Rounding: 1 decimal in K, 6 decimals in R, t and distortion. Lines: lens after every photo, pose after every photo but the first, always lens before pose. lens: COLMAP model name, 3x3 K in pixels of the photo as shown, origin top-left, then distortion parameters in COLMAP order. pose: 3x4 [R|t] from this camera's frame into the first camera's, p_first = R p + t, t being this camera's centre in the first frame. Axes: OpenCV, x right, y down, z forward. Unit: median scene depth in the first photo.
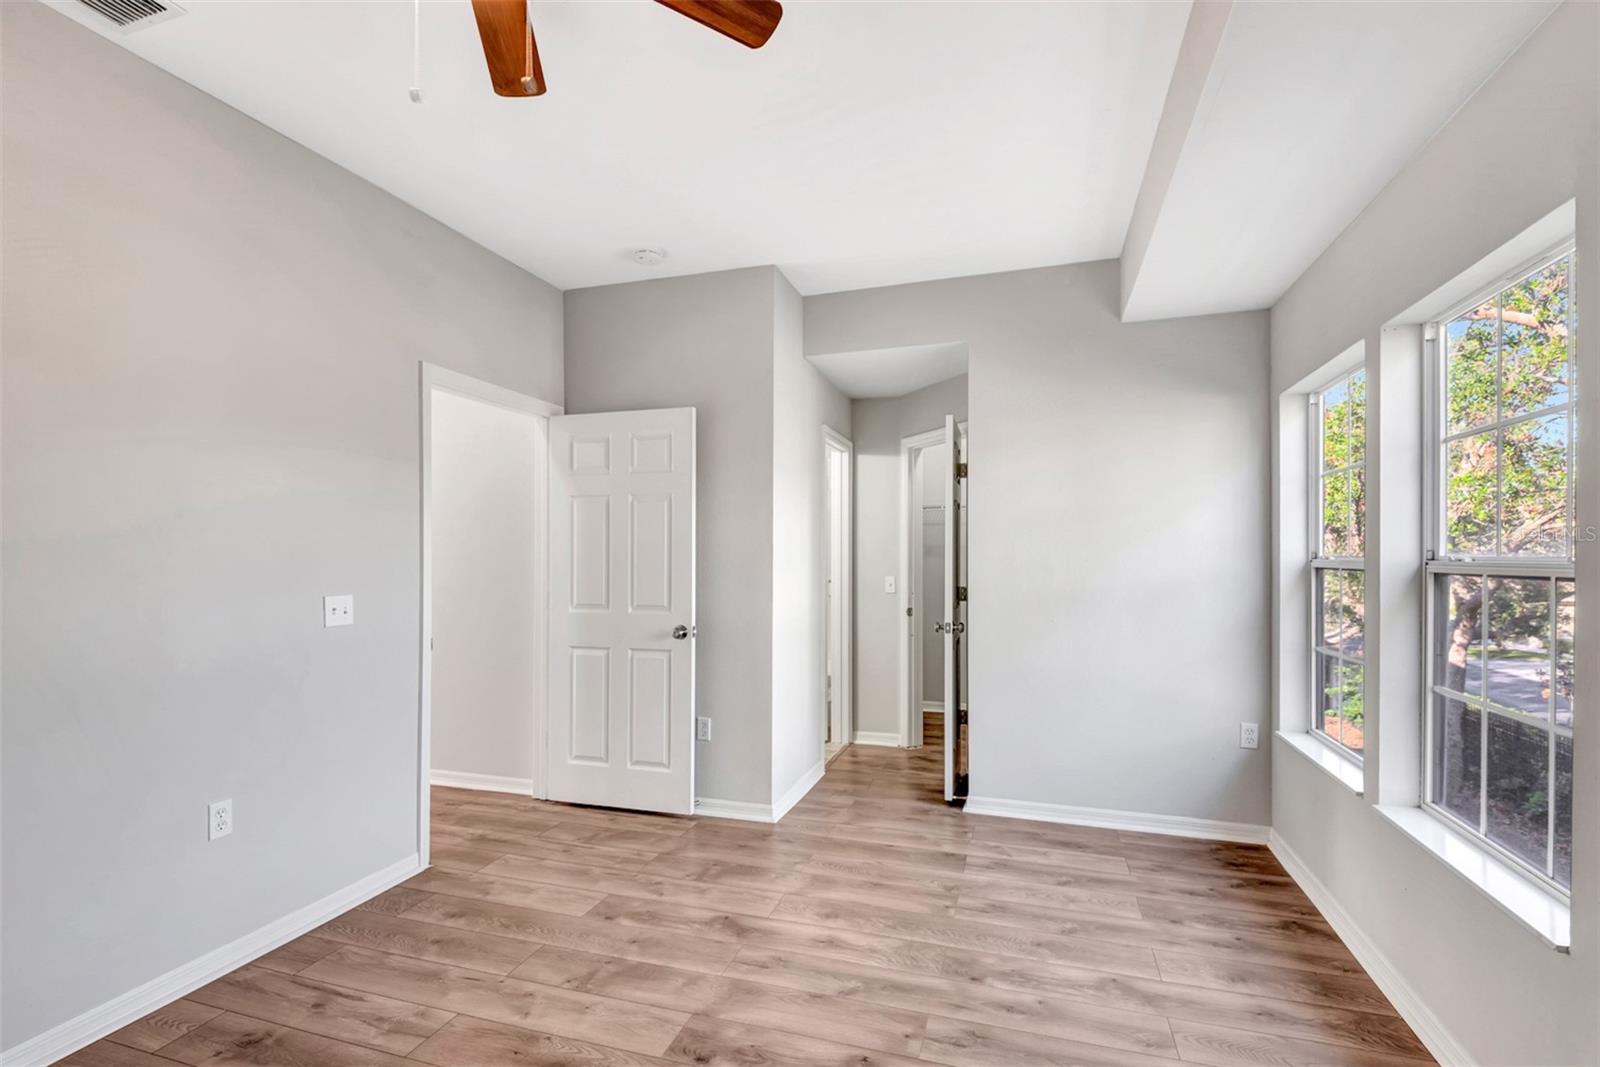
lens RADIAL K [[739.1, 0, 791.2], [0, 739.1, 544.5], [0, 0, 1]] dist [0.029177, -0.013515]
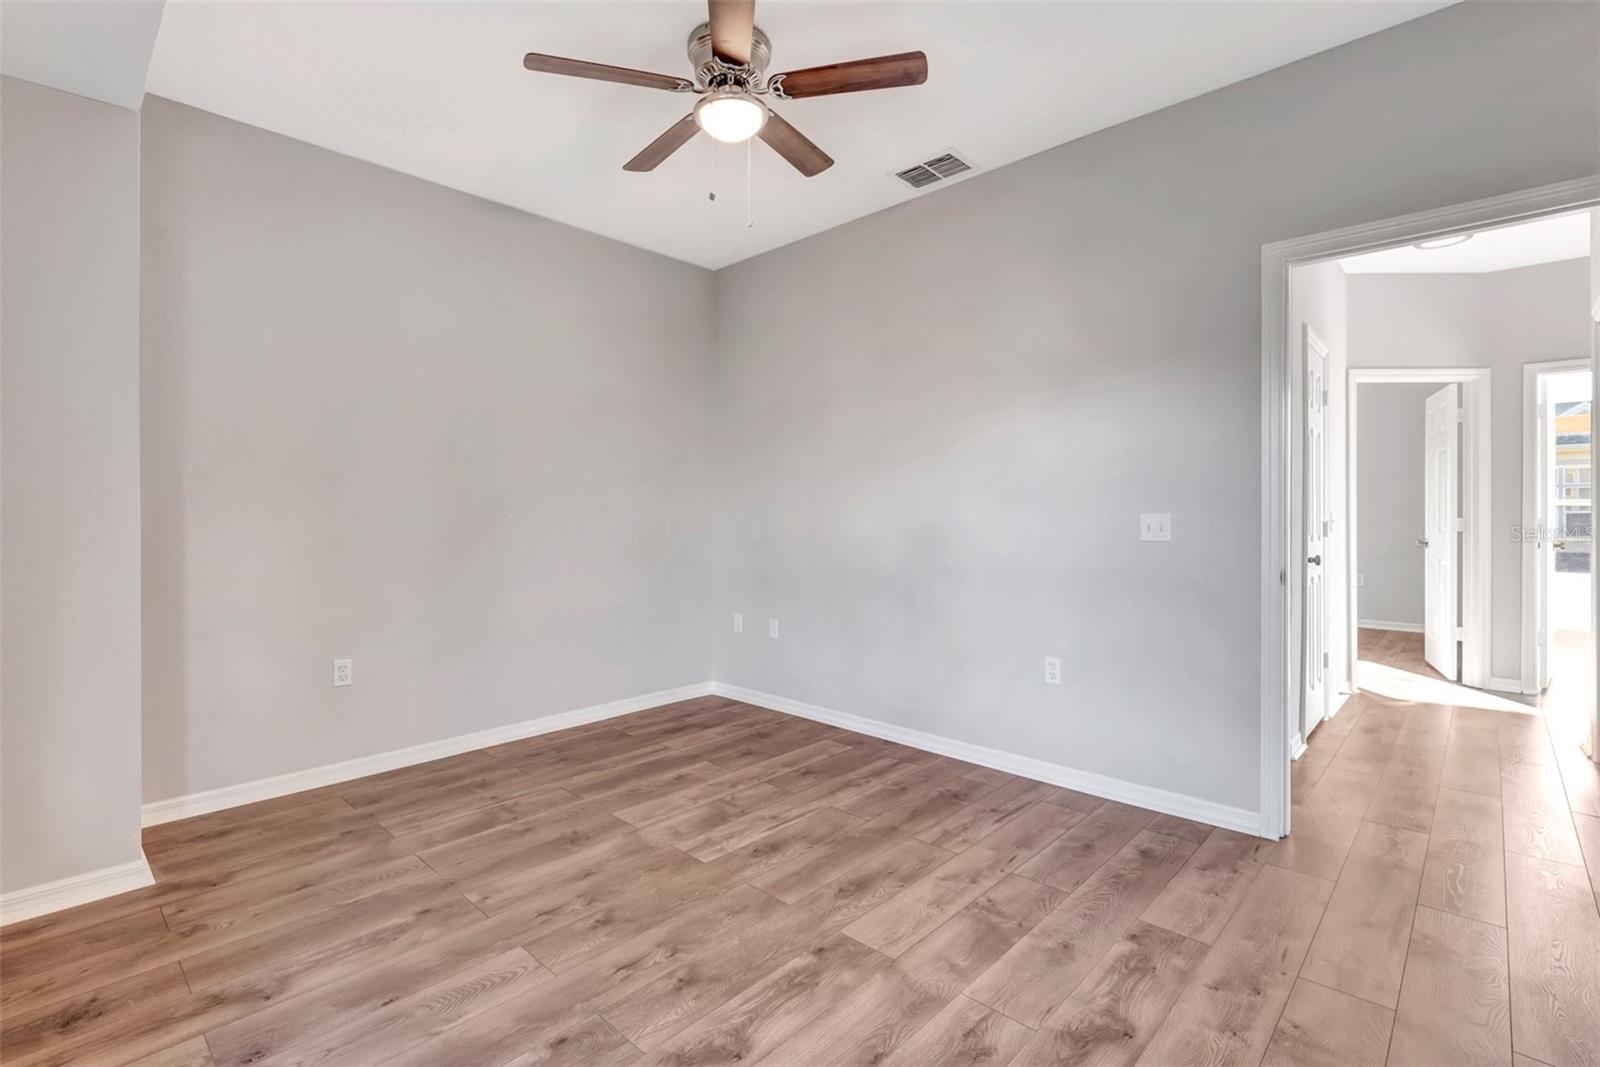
lens RADIAL K [[739.1, 0, 807.1], [0, 739.1, 520.5], [0, 0, 1]] dist [0.029177, -0.013515]
pose [[-0.417316, 0.007965, -0.908727, 0.661323], [0.016107, 0.999869, 0.001367, 0.080552], [0.908619, -0.014066, -0.417389, 1.159631]]
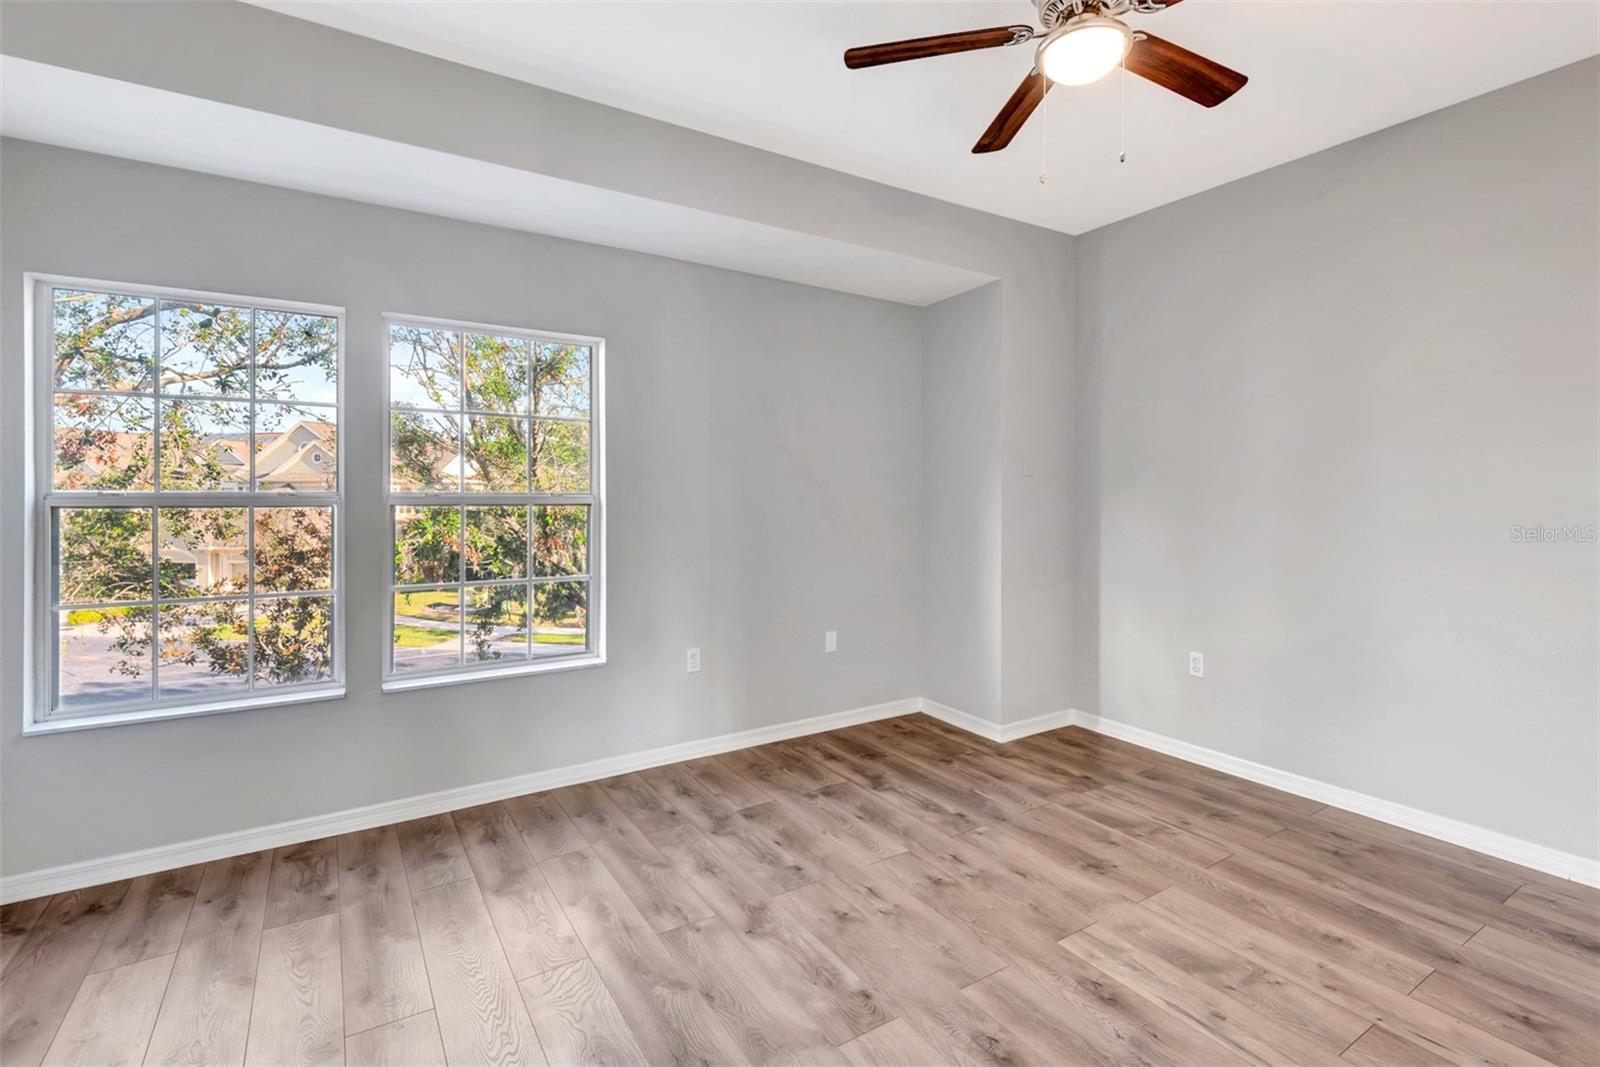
lens RADIAL K [[739.1, 0, 799.3], [0, 739.1, 513.7], [0, 0, 1]] dist [0.029177, -0.013515]
pose [[-0.768113, -0.015662, 0.640123, -0.557972], [-0.008356, 0.999861, 0.014437, 0.023108], [-0.640260, 0.005740, -0.768137, 1.491013]]
